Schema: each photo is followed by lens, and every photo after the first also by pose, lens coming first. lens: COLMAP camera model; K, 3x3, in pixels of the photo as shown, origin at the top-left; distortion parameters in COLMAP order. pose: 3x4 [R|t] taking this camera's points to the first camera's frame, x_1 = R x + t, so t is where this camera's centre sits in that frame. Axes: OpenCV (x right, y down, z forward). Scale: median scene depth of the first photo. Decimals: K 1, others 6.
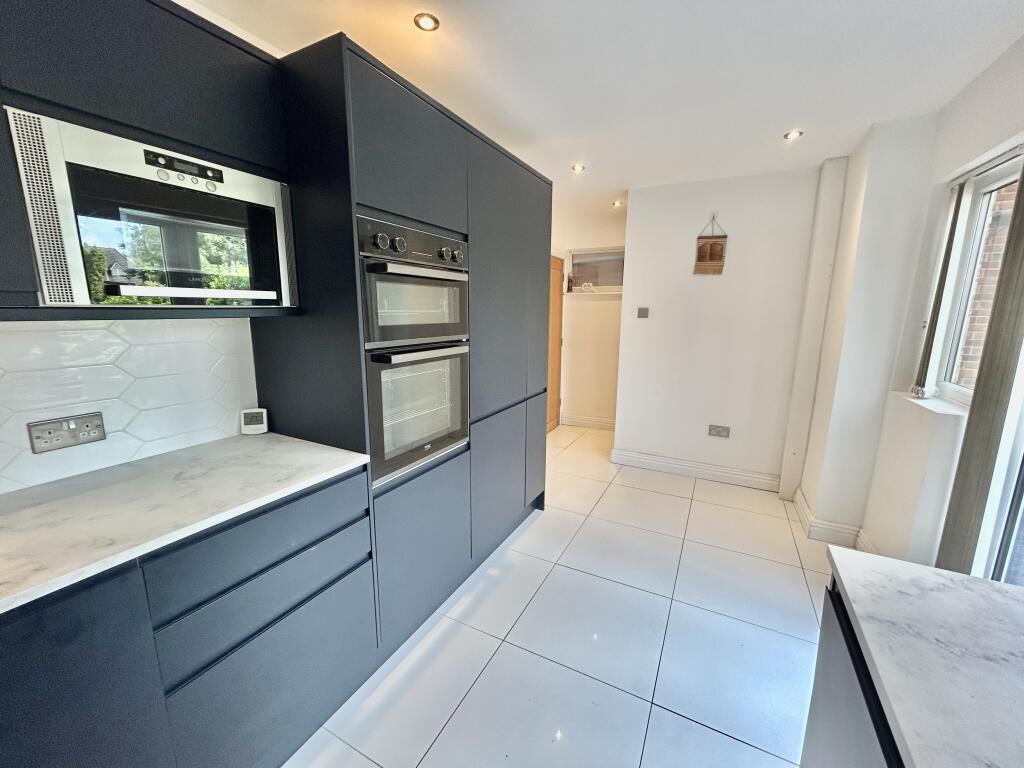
lens RADIAL K [[408.2, 0, 513.8], [0, 408.2, 387.8], [0, 0, 1]] dist [-0.001260, 0.000038]
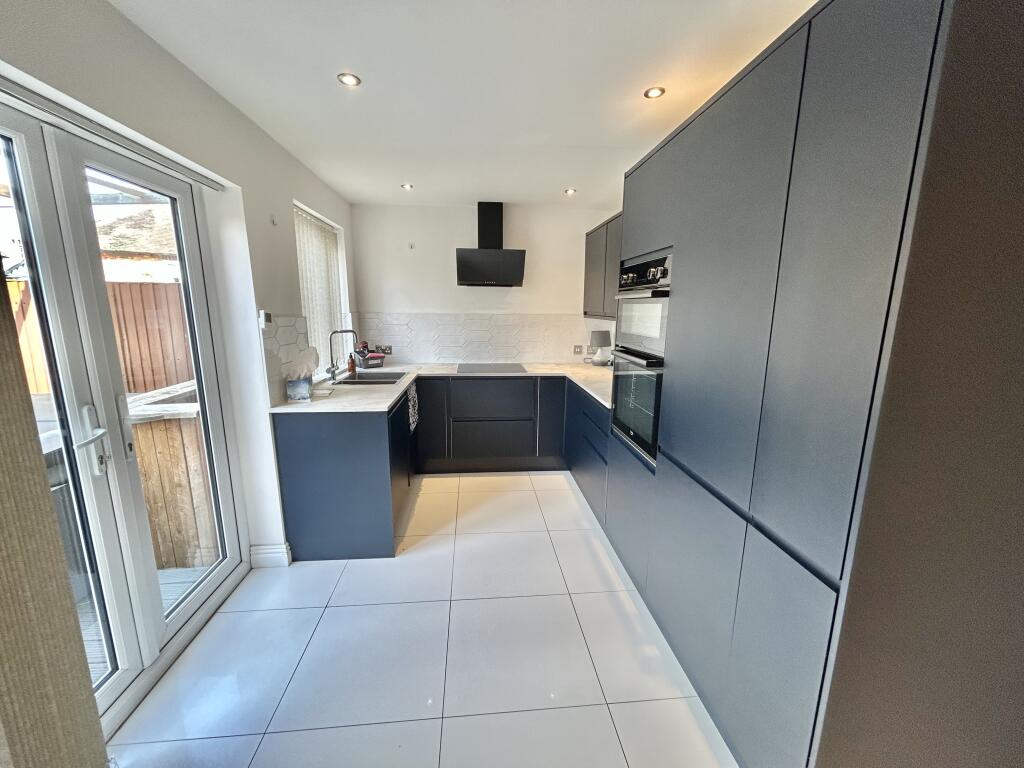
lens RADIAL K [[412.1, 0, 510.2], [0, 412.1, 385.6], [0, 0, 1]] dist [0.000730, 0.000620]
pose [[-0.848131, 0.093431, -0.521483, 0.804070], [-0.103635, 0.936051, 0.336258, -0.404063], [0.519551, 0.339234, -0.784211, 1.886682]]
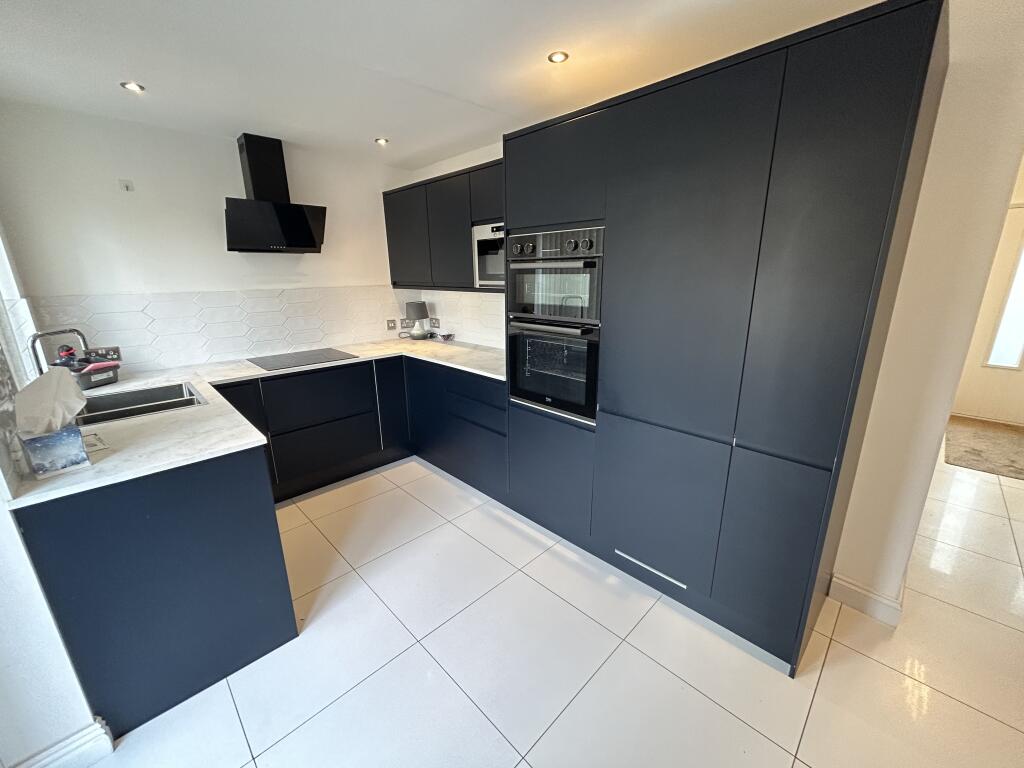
lens RADIAL K [[412.1, 0, 510.2], [0, 412.1, 385.6], [0, 0, 1]] dist [0.000730, 0.000620]
pose [[-0.321661, 0.257618, -0.911135, 1.095030], [-0.158573, 0.934028, 0.320072, -0.322179], [0.933482, 0.247436, -0.259589, 1.316404]]
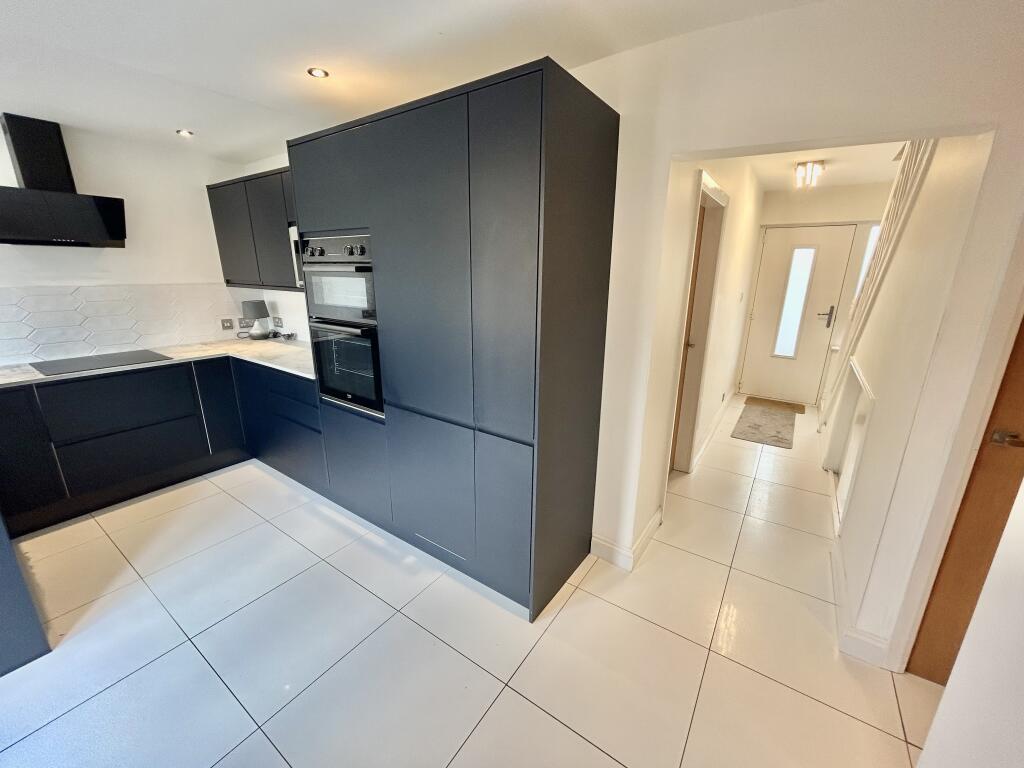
lens RADIAL K [[412.1, 0, 510.2], [0, 412.1, 385.6], [0, 0, 1]] dist [0.000730, 0.000620]
pose [[-0.142191, 0.270254, -0.952231, 1.100192], [-0.186018, 0.937570, 0.293870, -0.425840], [0.972203, 0.218918, -0.083042, 1.765466]]
